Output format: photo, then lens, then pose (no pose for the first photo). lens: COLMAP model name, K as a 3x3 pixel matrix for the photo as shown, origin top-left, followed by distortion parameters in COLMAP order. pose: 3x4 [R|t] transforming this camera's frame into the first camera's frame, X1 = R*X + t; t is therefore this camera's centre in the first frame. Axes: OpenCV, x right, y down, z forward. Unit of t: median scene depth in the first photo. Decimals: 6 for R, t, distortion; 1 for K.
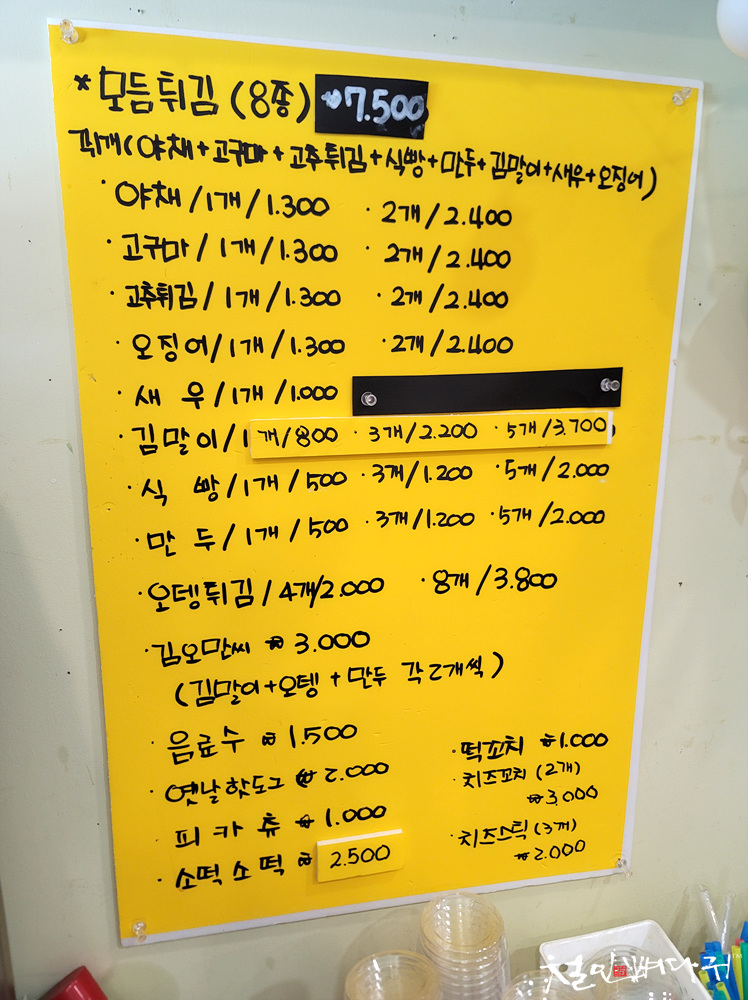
lens RADIAL K [[752.2, 0, 374.0], [0, 752.2, 500.0], [0, 0, 1]] dist [0.009826, 0.001335]
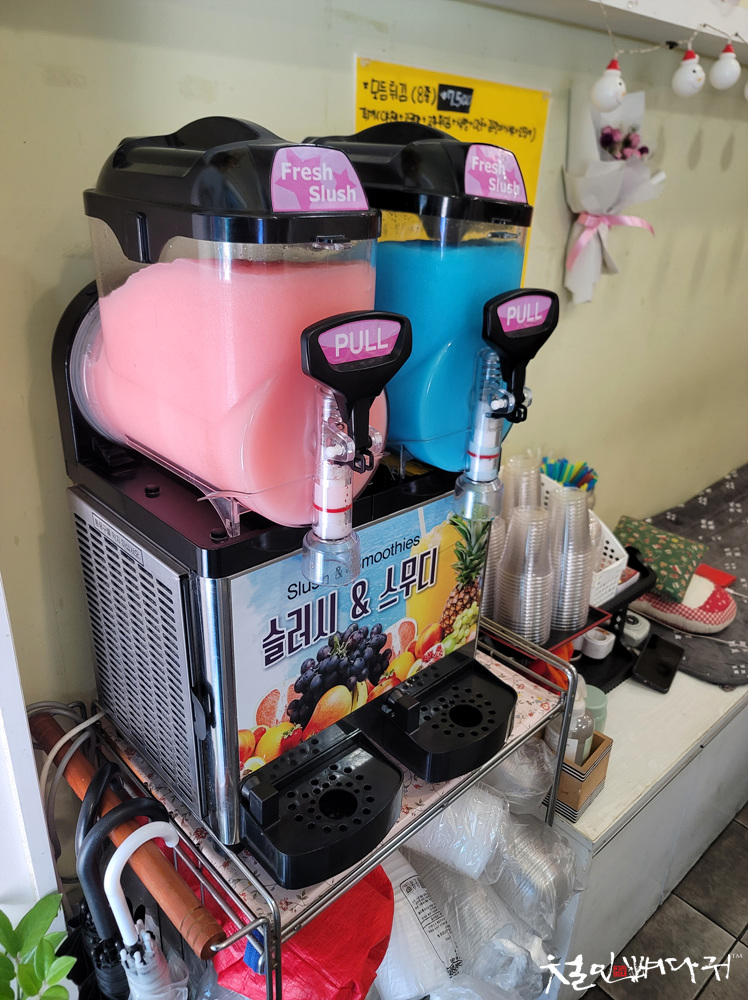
lens RADIAL K [[752.2, 0, 374.0], [0, 752.2, 500.0], [0, 0, 1]] dist [0.009826, 0.001335]
pose [[0.857966, -0.188252, 0.477971, -1.556551], [0.088078, 0.970564, 0.224161, 0.130770], [-0.506100, -0.150223, 0.849292, -1.023978]]
